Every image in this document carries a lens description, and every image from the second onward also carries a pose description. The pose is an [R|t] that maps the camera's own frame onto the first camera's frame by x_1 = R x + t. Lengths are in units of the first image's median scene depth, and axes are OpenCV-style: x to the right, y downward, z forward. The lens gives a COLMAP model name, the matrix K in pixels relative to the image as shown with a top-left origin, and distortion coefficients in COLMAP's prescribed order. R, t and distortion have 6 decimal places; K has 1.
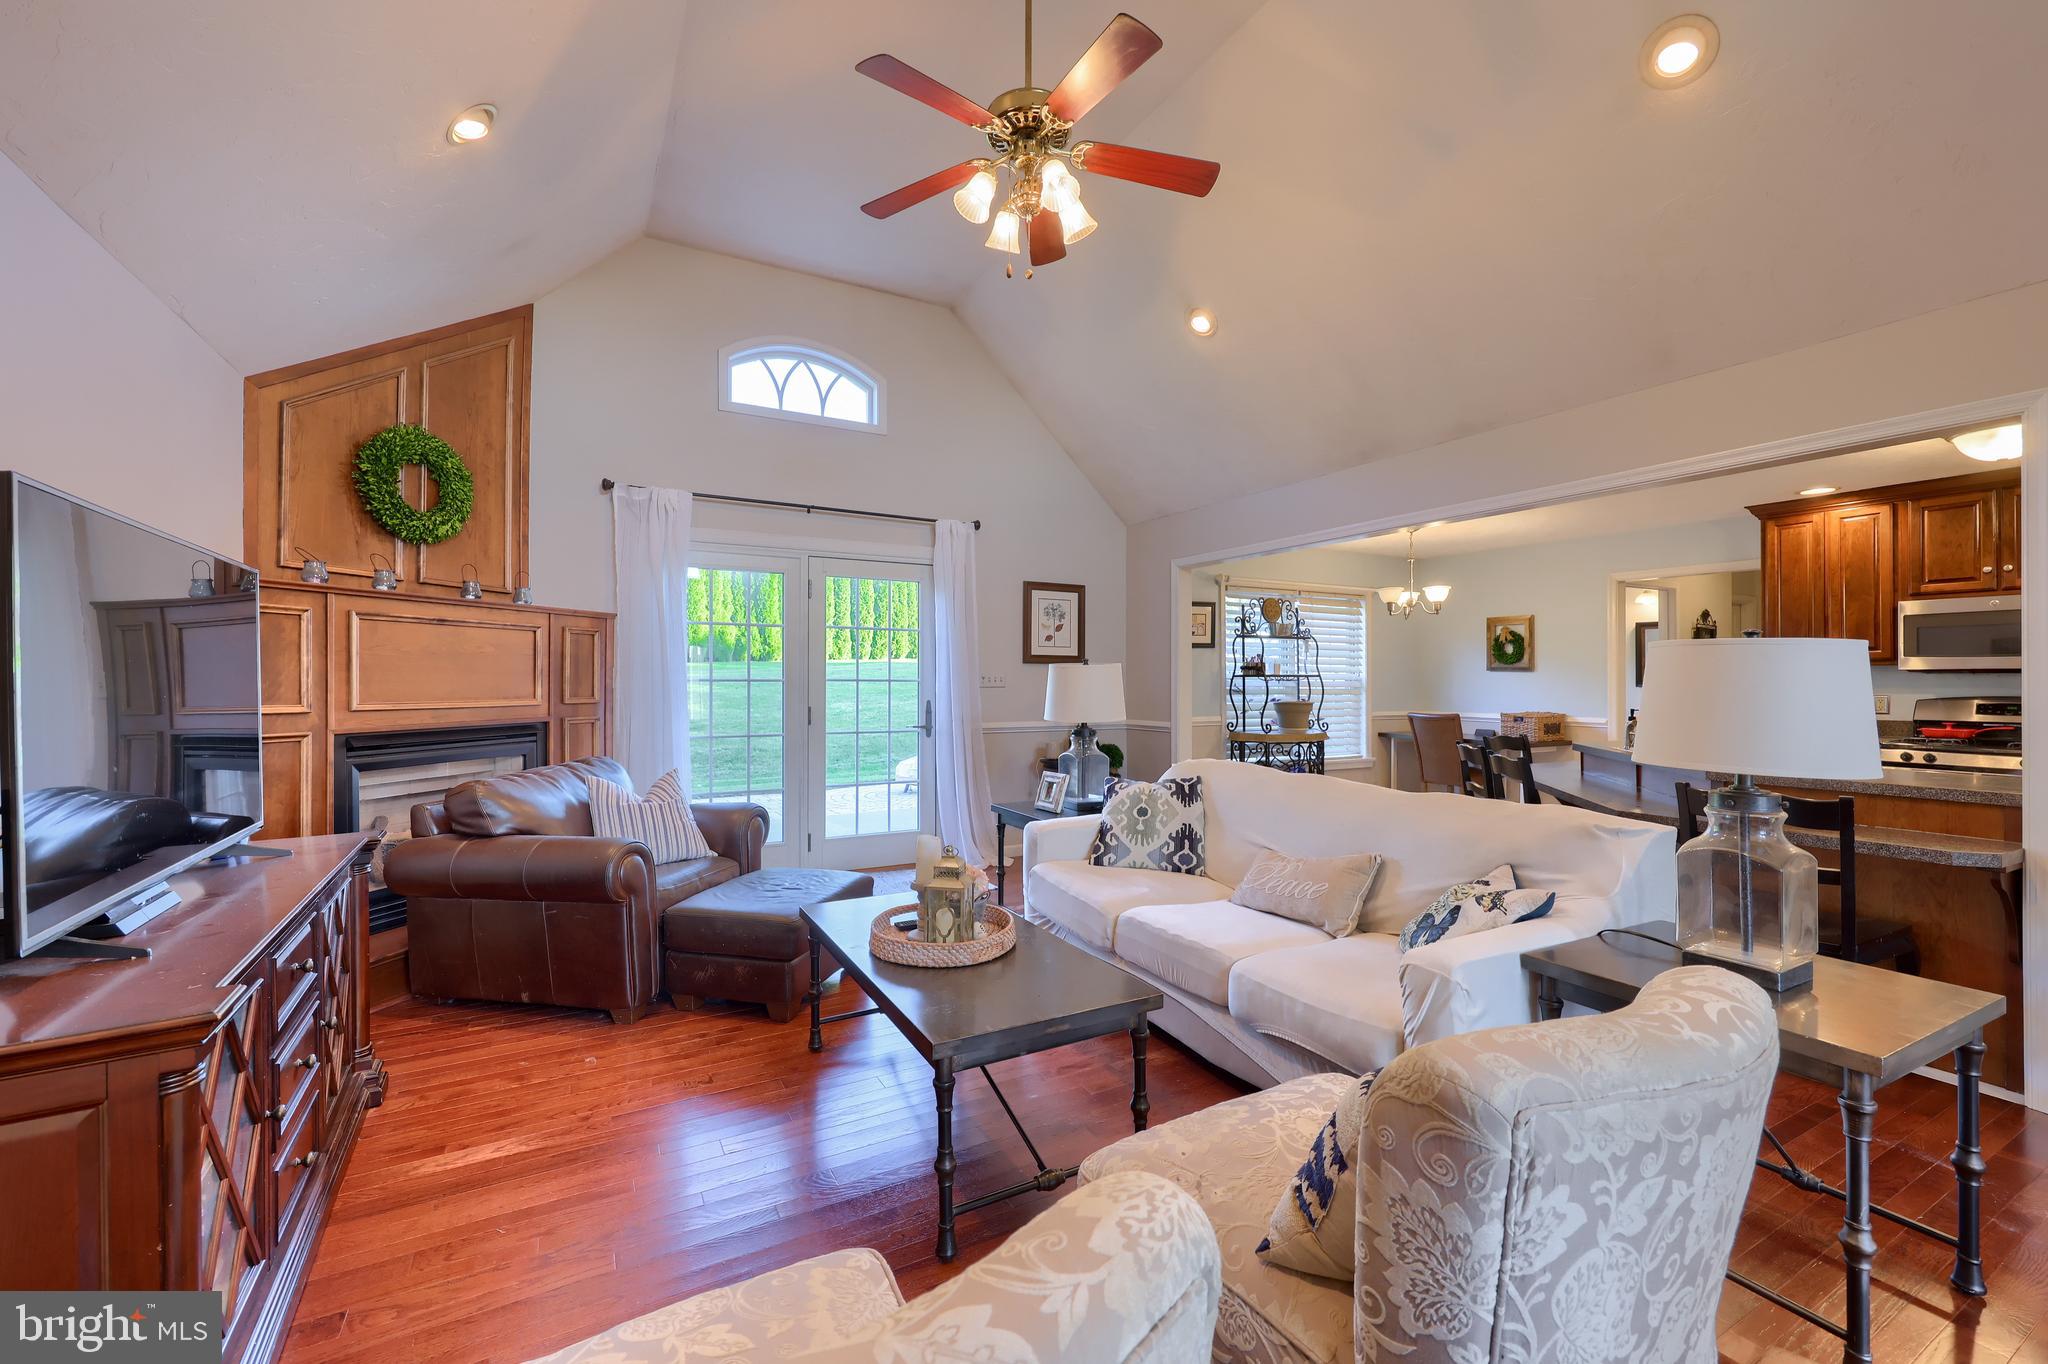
lens RADIAL K [[836.3, 0, 1022.8], [0, 836.3, 683.9], [0, 0, 1]] dist [0.000320, 0.000989]
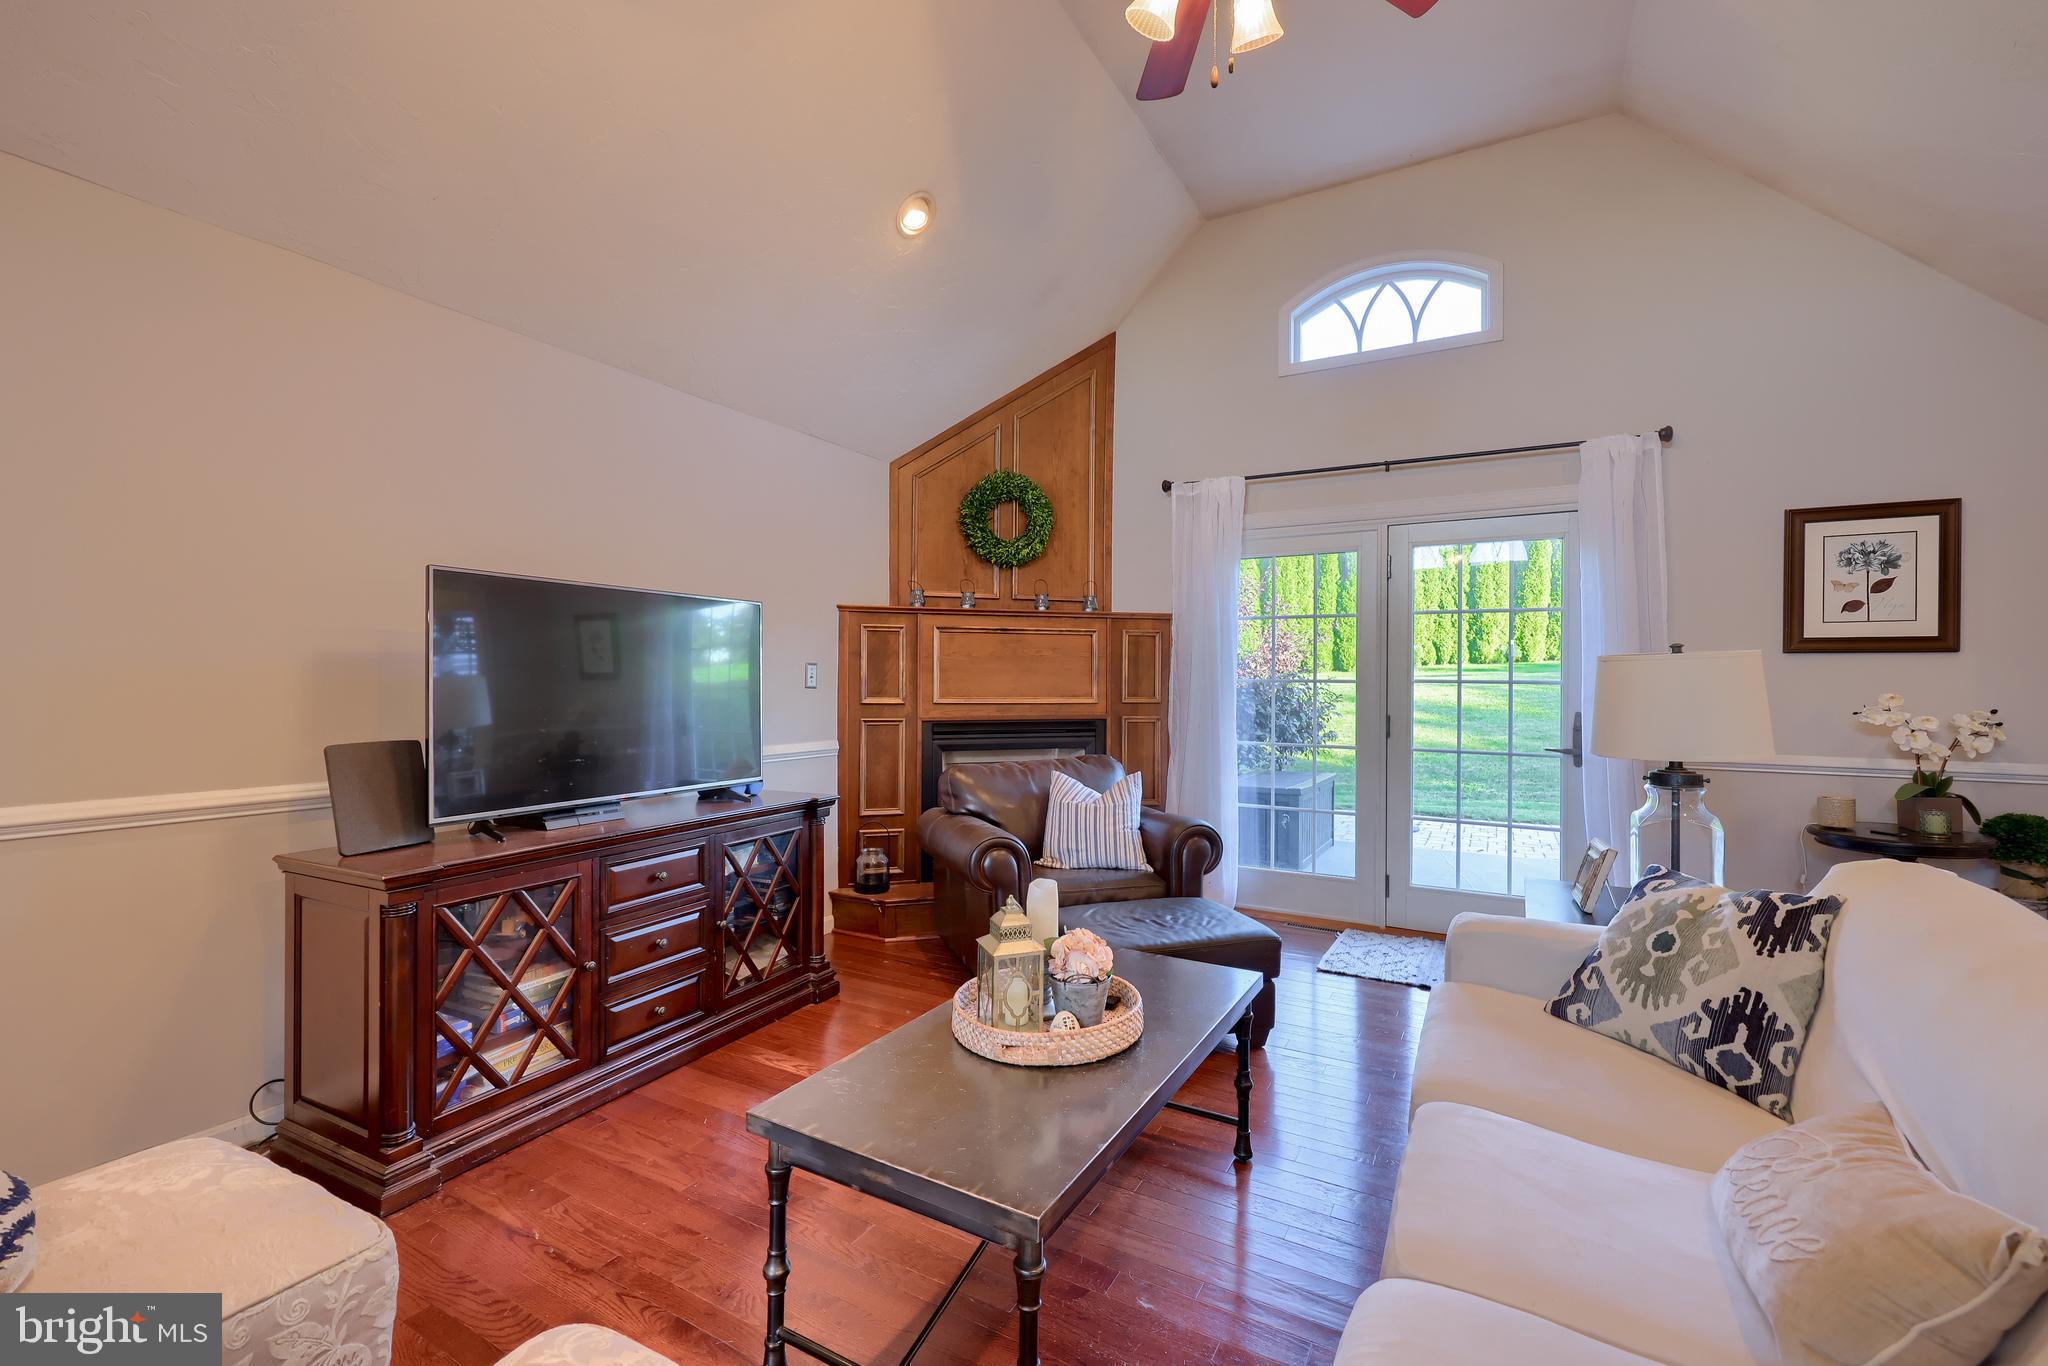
lens RADIAL K [[868.6, 0, 1024.8], [0, 868.6, 684.4], [0, 0, 1]] dist [0.004364, -0.000979]
pose [[0.522522, 0.007693, -0.852591, 0.350859], [-0.006051, 0.999968, 0.005314, -0.004169], [0.852604, 0.002383, 0.522552, 0.350276]]
